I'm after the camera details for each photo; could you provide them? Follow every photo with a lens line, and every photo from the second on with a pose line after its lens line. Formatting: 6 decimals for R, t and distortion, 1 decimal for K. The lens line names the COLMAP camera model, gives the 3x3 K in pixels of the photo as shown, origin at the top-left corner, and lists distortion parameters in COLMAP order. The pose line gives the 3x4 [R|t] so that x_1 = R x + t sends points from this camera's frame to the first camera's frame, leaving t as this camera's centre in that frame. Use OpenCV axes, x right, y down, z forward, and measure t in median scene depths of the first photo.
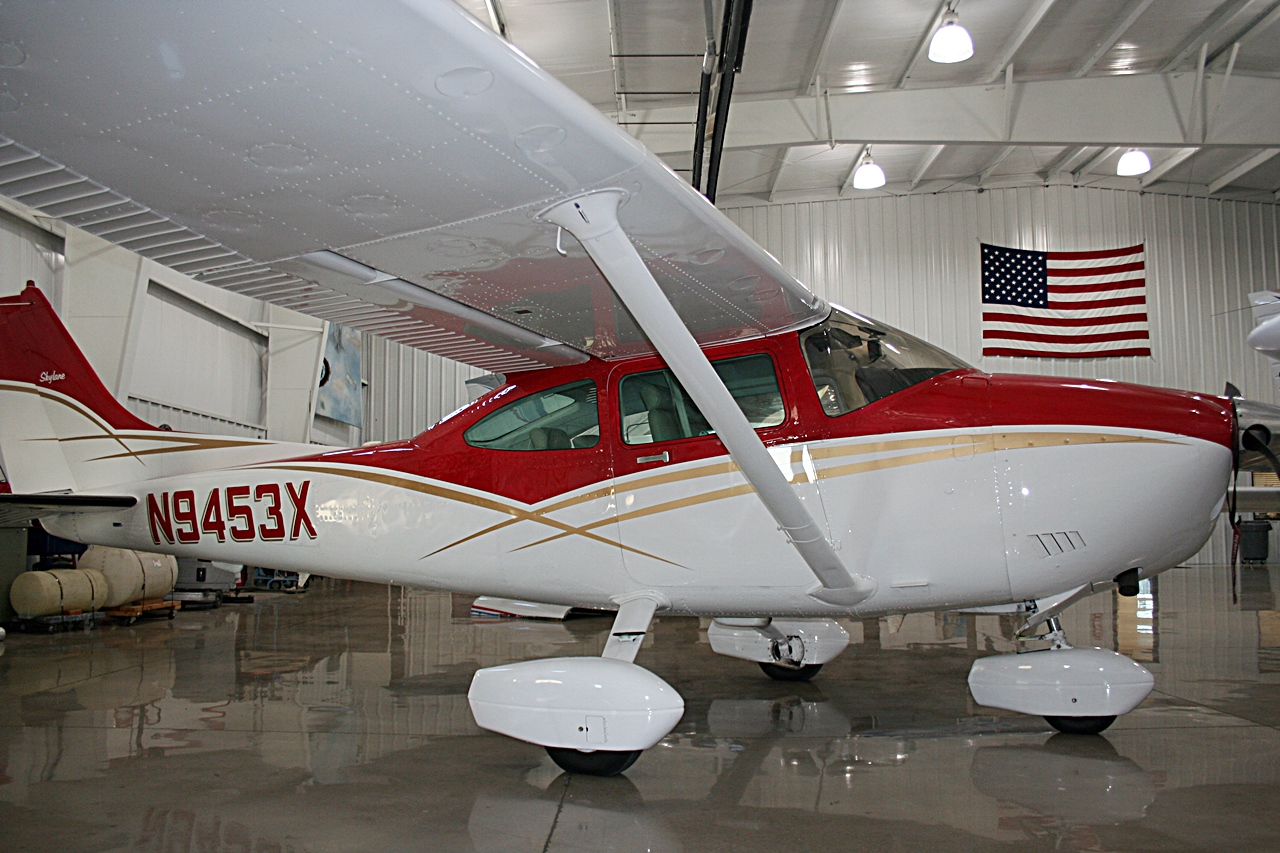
lens RADIAL K [[1085.2, 0, 640.2], [0, 1085.2, 472.4], [0, 0, 1]] dist [-0.078323, 0.002949]
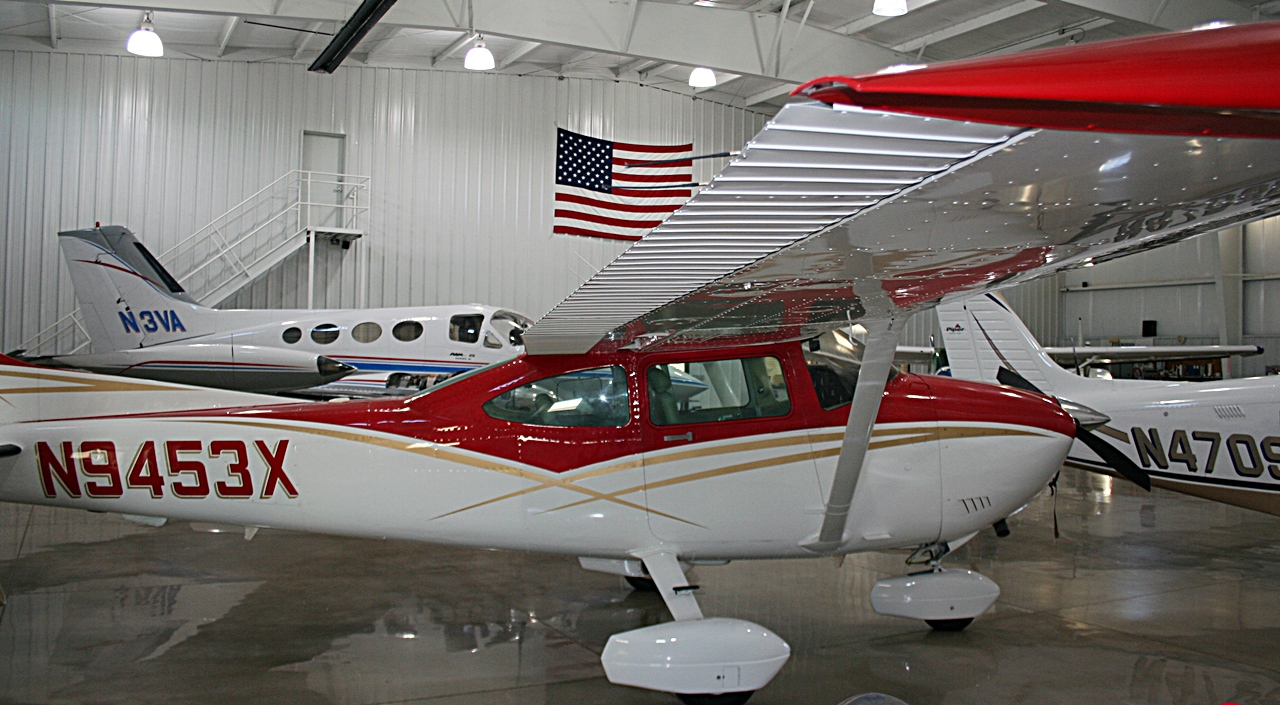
lens RADIAL K [[1094.9, 0, 640.0], [0, 1094.9, 352.5], [0, 0, 1]] dist [-0.082864, 0.014272]
pose [[0.882488, 0.020790, 0.469875, -0.164942], [-0.040778, 0.998643, 0.032399, -0.039840], [-0.468563, -0.047752, 0.882138, -0.012875]]
